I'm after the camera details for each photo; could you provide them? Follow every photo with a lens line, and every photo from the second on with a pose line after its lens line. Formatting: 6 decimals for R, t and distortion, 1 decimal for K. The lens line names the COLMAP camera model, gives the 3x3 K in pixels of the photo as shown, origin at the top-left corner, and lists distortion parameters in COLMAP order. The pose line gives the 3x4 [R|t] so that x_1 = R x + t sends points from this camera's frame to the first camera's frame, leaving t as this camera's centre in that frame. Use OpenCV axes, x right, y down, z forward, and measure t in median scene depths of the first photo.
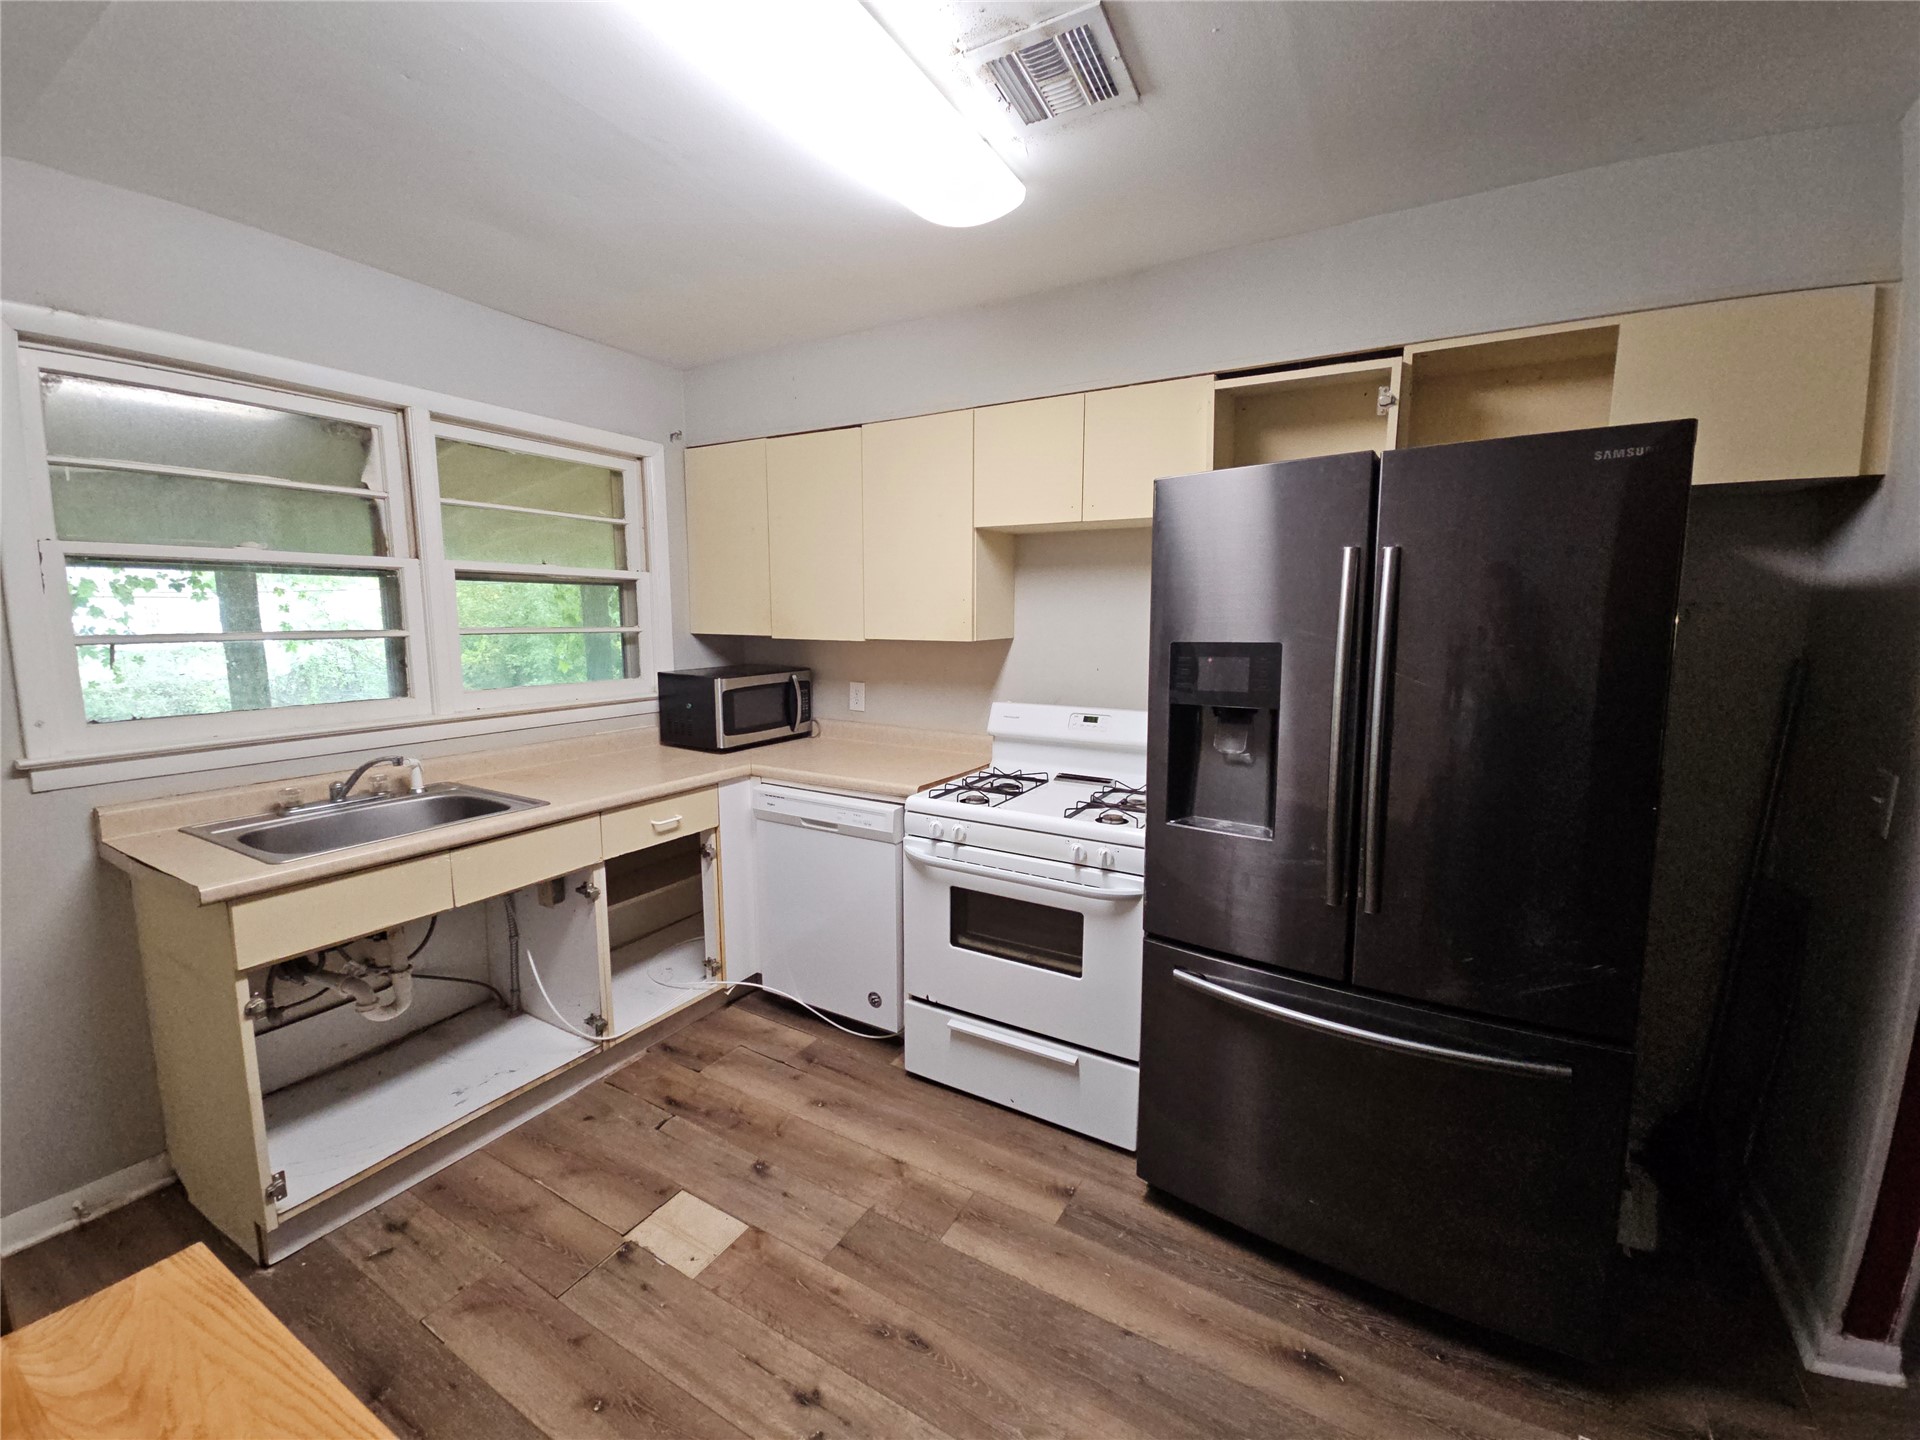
lens RADIAL K [[786.1, 0, 966.7], [0, 786.1, 715.4], [0, 0, 1]] dist [0.004215, -0.002060]
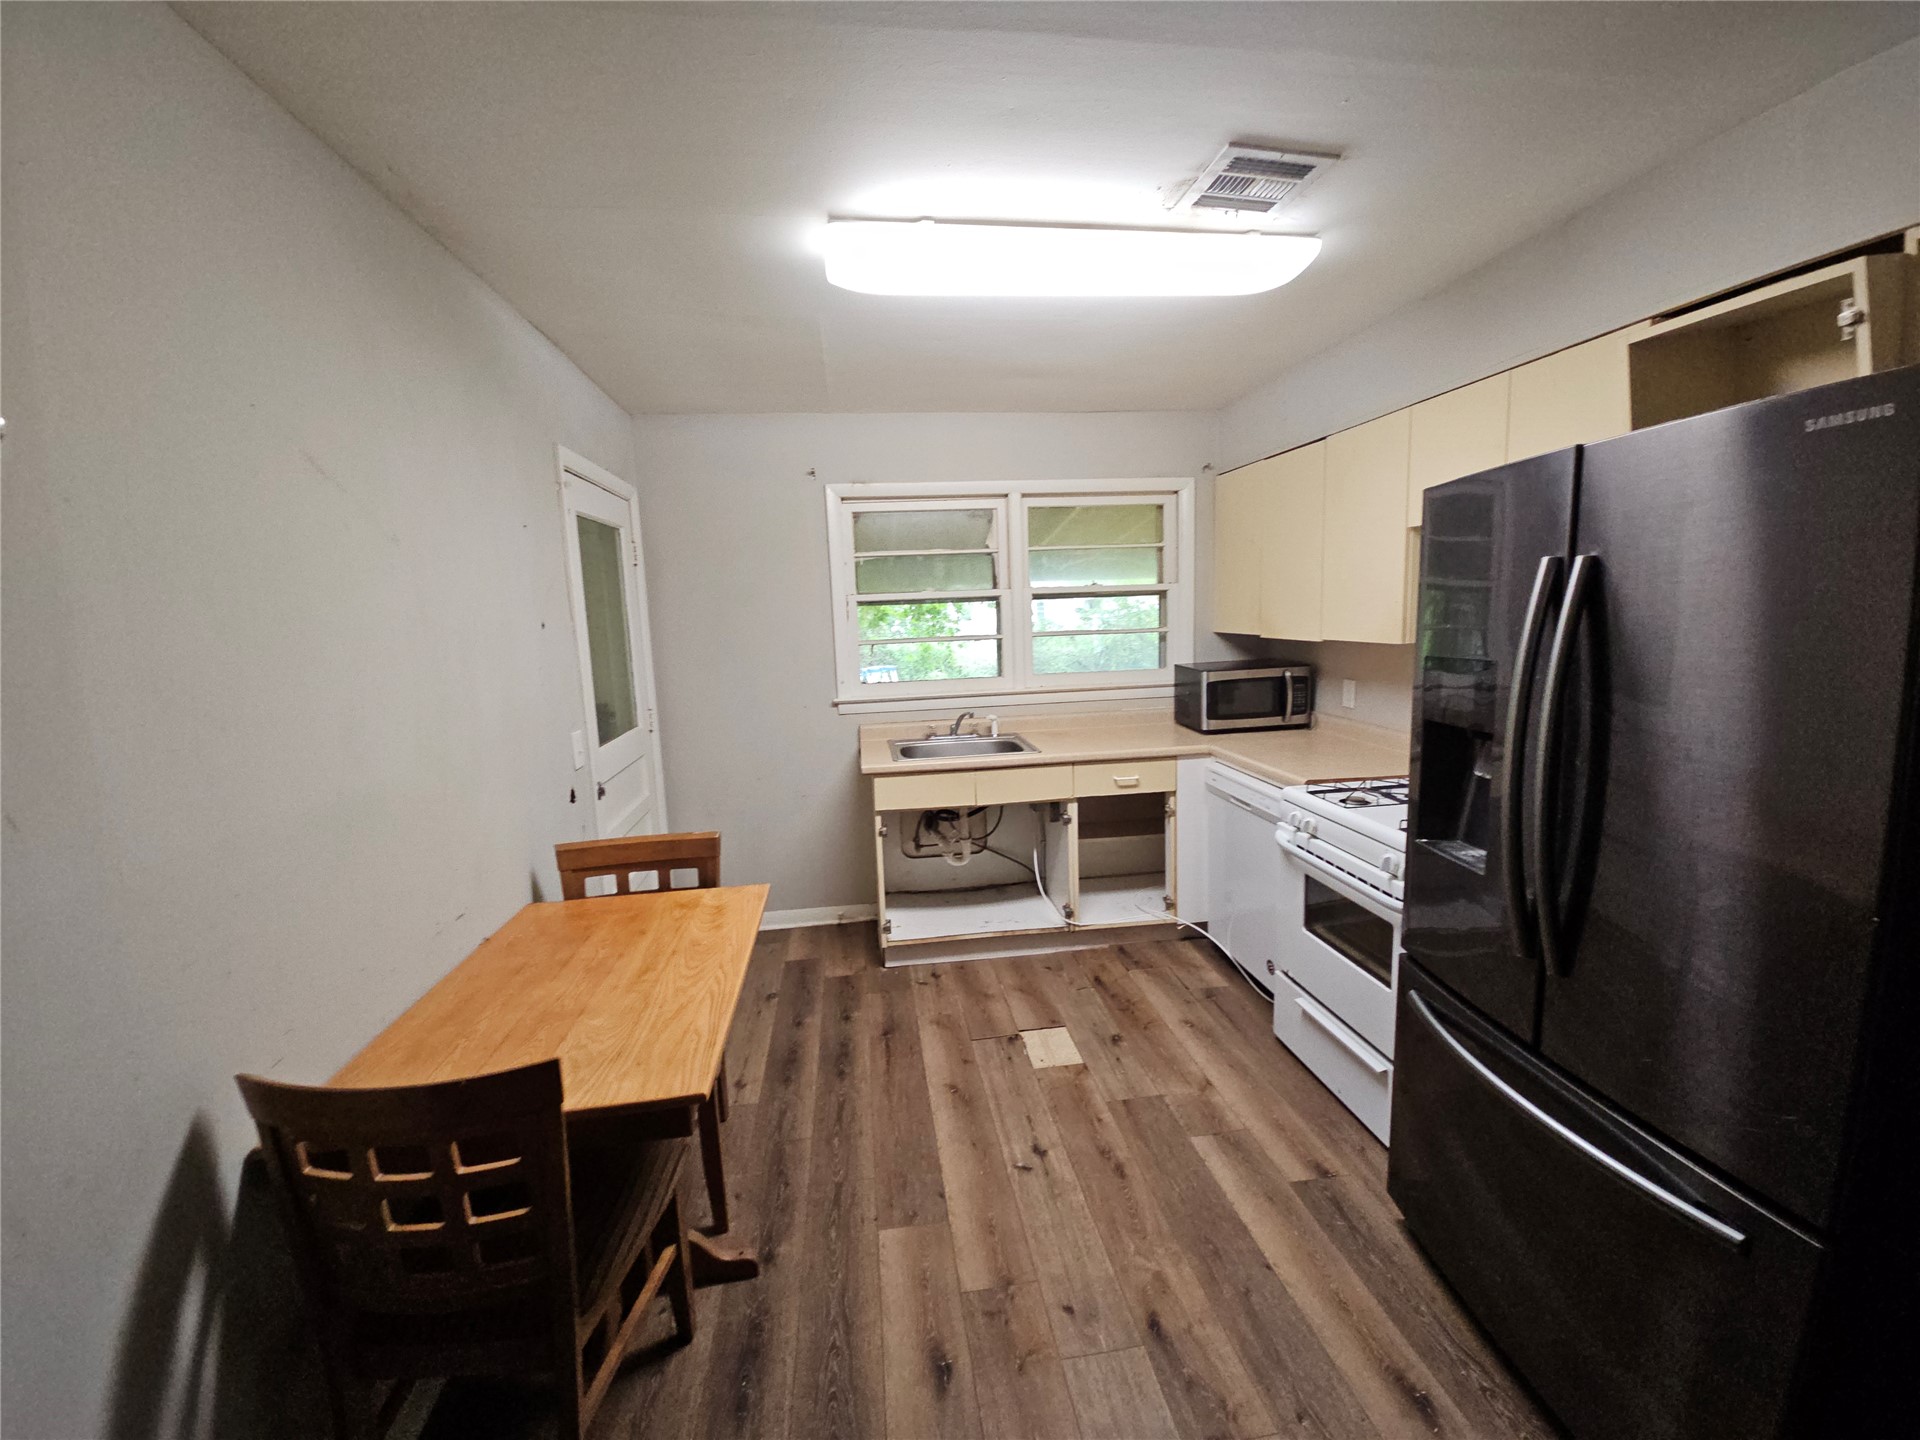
lens RADIAL K [[786.1, 0, 946.4], [0, 786.1, 715.7], [0, 0, 1]] dist [0.004215, -0.002060]
pose [[0.601191, 0.084334, -0.794643, 0.532282], [-0.065626, 0.996267, 0.056082, -0.027951], [0.796406, 0.018433, 0.604481, -0.048871]]
